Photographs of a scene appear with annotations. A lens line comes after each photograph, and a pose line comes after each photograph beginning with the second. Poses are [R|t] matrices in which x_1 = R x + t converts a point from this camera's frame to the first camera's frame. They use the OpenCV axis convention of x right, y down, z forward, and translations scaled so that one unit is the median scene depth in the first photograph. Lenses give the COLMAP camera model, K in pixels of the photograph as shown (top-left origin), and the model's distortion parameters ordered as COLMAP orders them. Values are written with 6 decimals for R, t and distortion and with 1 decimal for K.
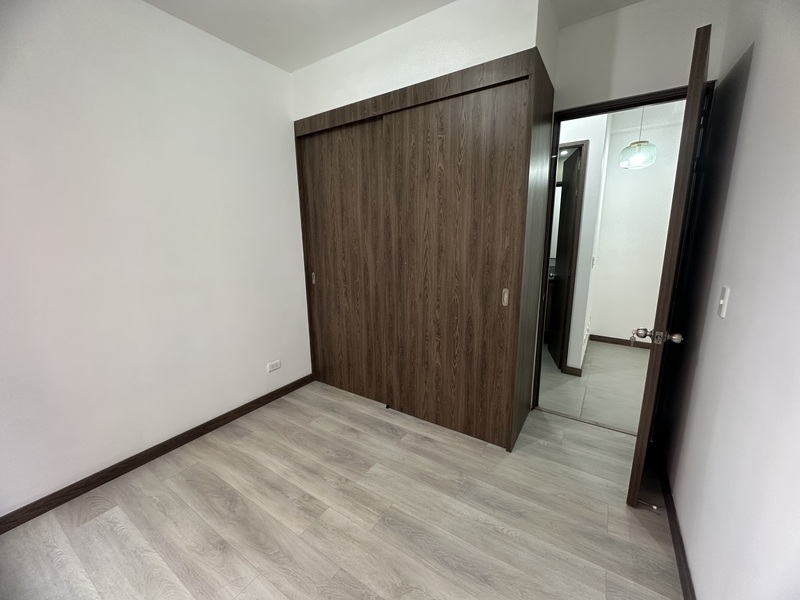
lens RADIAL K [[318.8, 0, 400.6], [0, 318.8, 298.9], [0, 0, 1]] dist [-0.002324, 0.000289]
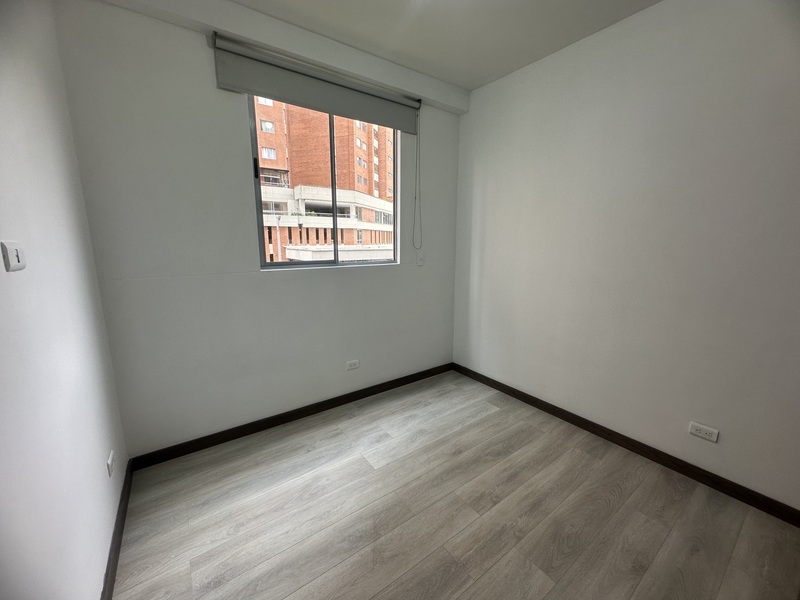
lens RADIAL K [[318.8, 0, 400.6], [0, 318.8, 298.9], [0, 0, 1]] dist [-0.002324, 0.000289]
pose [[-0.361807, 0.175090, -0.915663, 0.611052], [-0.182271, 0.949963, 0.253670, -0.167940], [0.914261, 0.258679, -0.311790, 0.872541]]
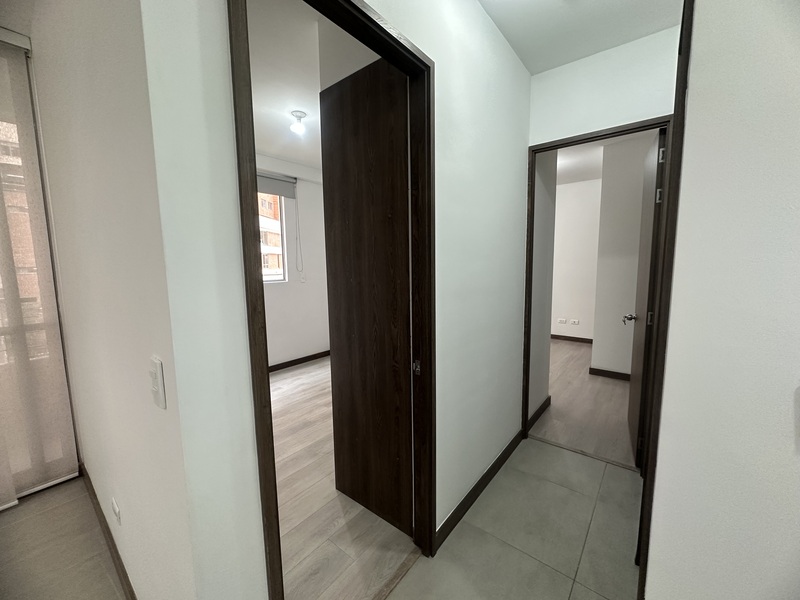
lens RADIAL K [[318.8, 0, 400.6], [0, 318.8, 298.9], [0, 0, 1]] dist [-0.002324, 0.000289]
pose [[-0.099319, 0.119810, -0.987816, 1.437745], [-0.182986, 0.973596, 0.136483, -0.286340], [0.978086, 0.194312, -0.074773, 1.372747]]
